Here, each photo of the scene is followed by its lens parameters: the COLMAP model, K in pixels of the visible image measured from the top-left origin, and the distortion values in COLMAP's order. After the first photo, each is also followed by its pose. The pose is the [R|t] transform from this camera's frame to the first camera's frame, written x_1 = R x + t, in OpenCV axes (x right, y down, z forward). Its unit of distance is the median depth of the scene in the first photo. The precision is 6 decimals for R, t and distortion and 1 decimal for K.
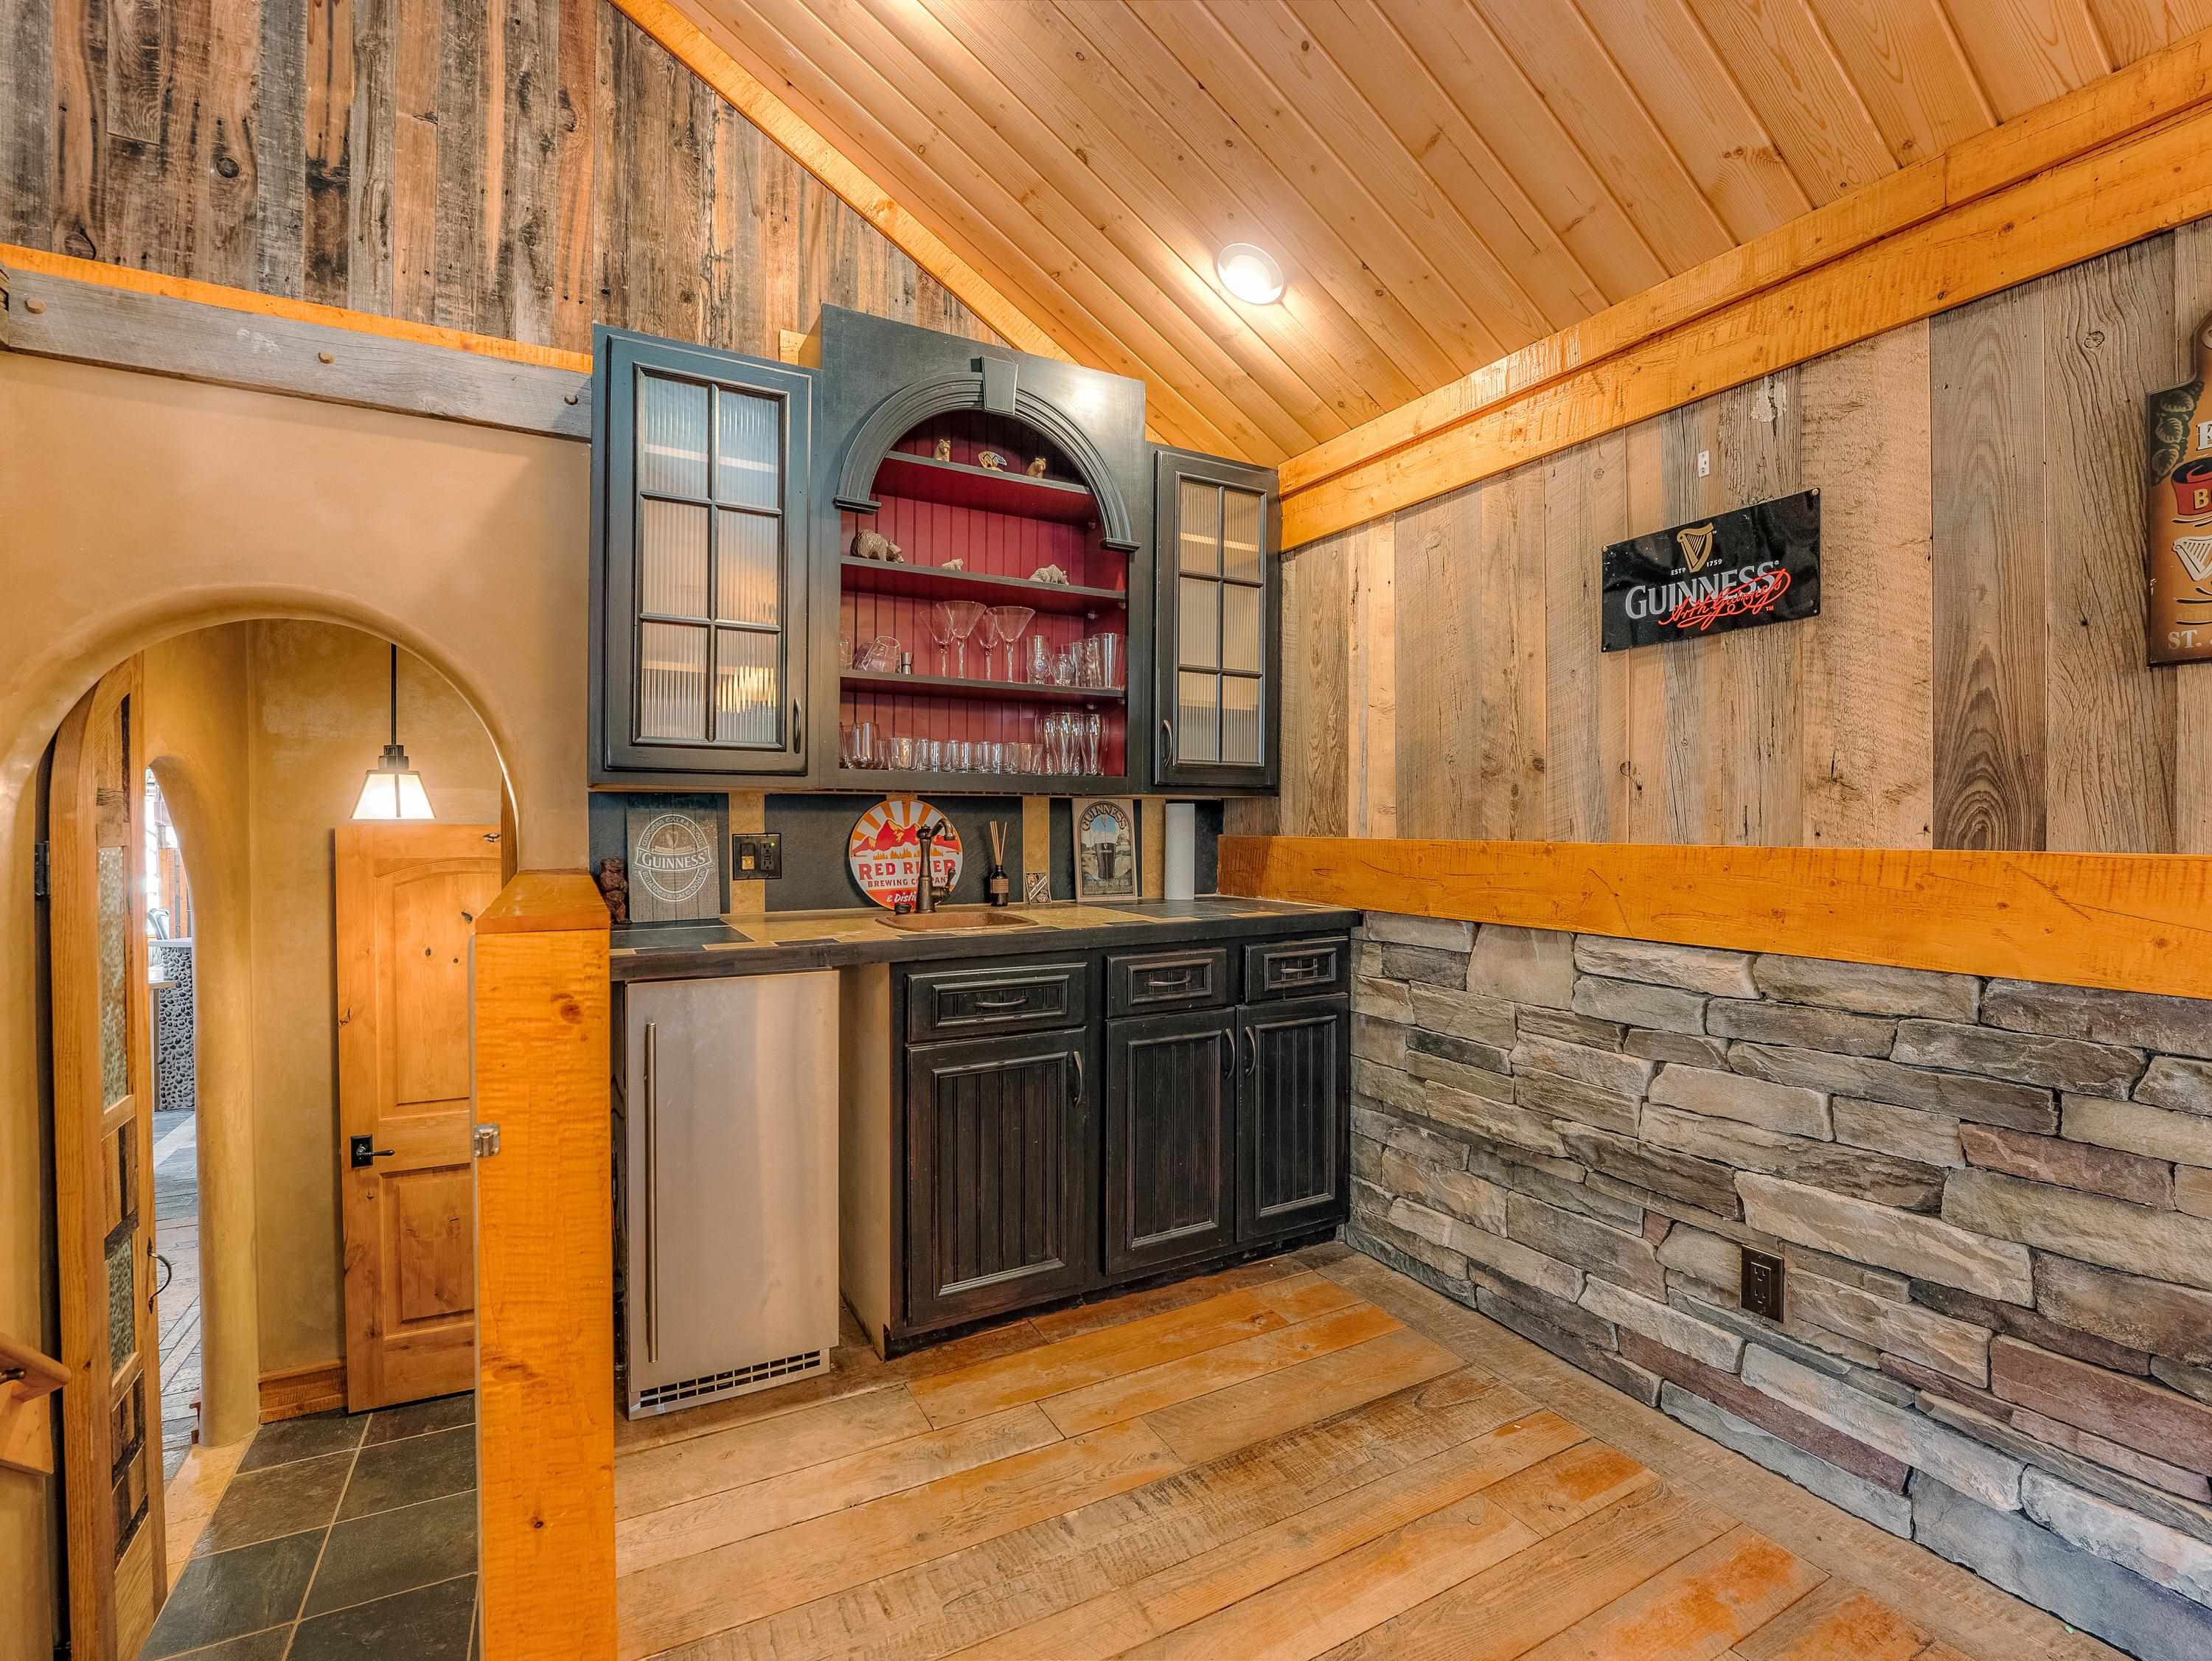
lens RADIAL K [[1013.0, 0, 1106.1], [0, 1013.0, 824.5], [0, 0, 1]] dist [-0.024221, 0.003482]
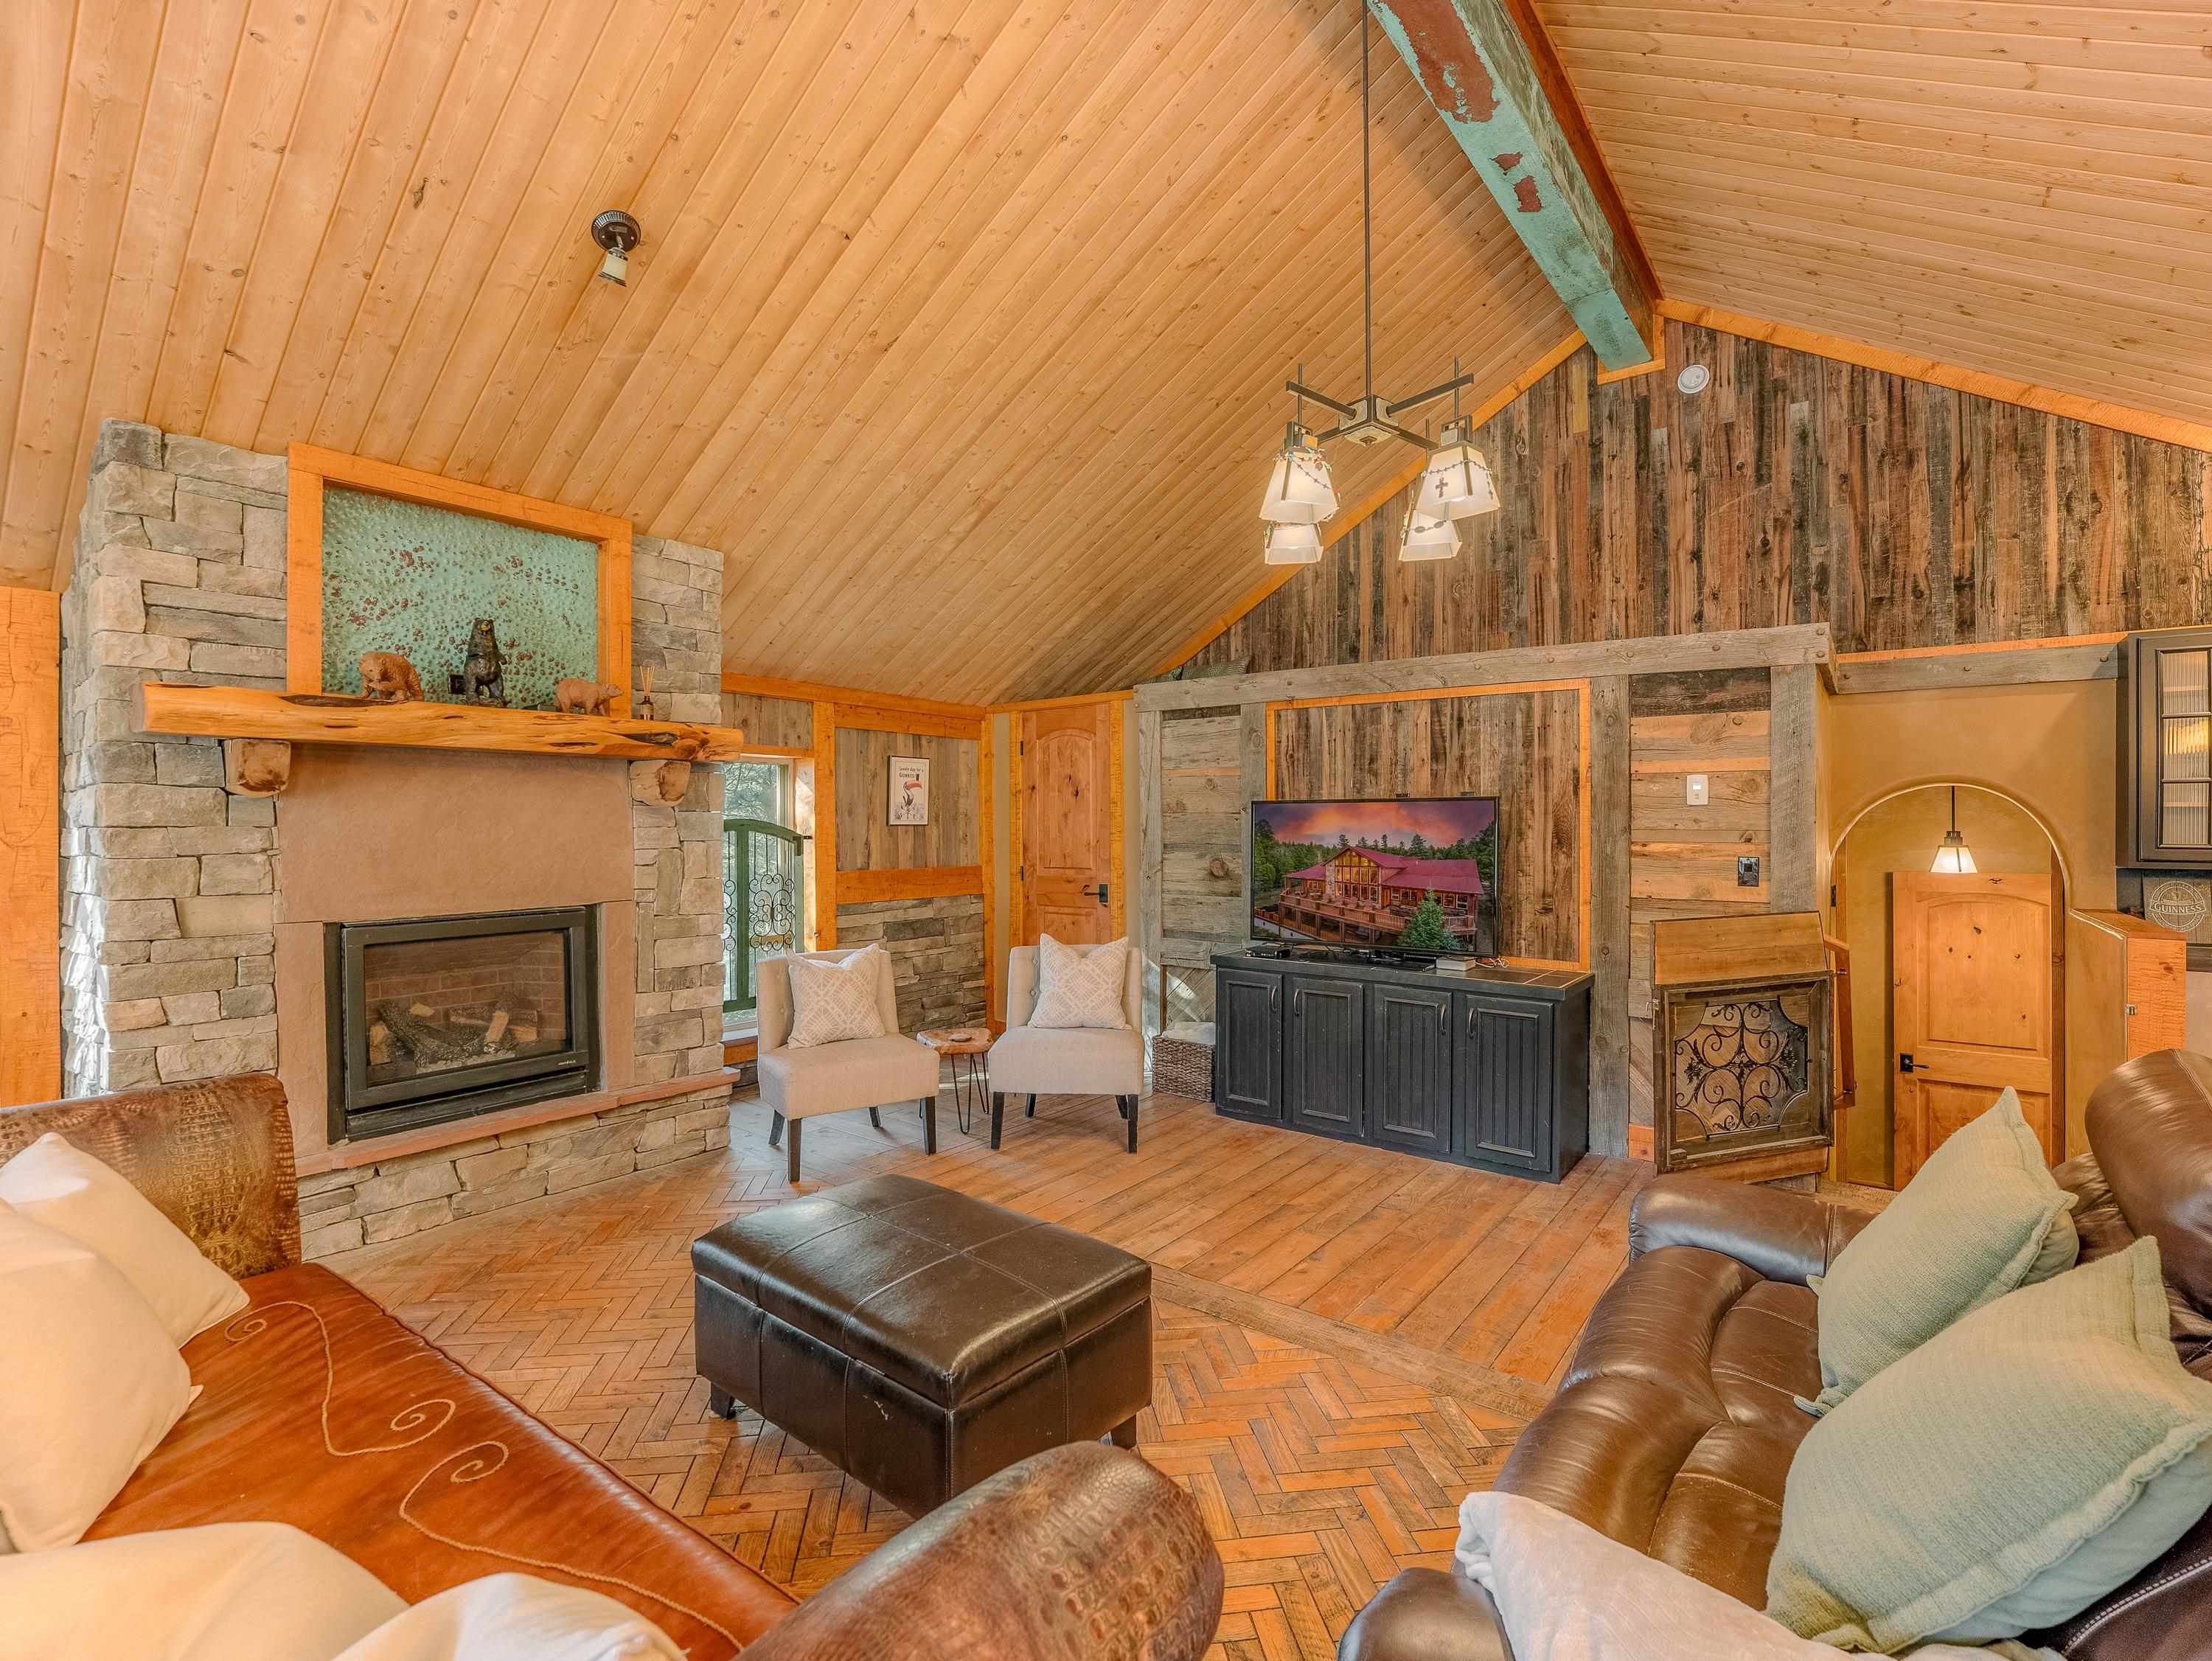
lens RADIAL K [[1013.0, 0, 1112.9], [0, 1013.0, 828.6], [0, 0, 1]] dist [-0.024221, 0.003482]
pose [[0.405099, -0.004127, -0.914264, 0.410112], [-0.000712, 0.999988, -0.004830, -0.097461], [0.914273, 0.002607, 0.405091, -1.448783]]
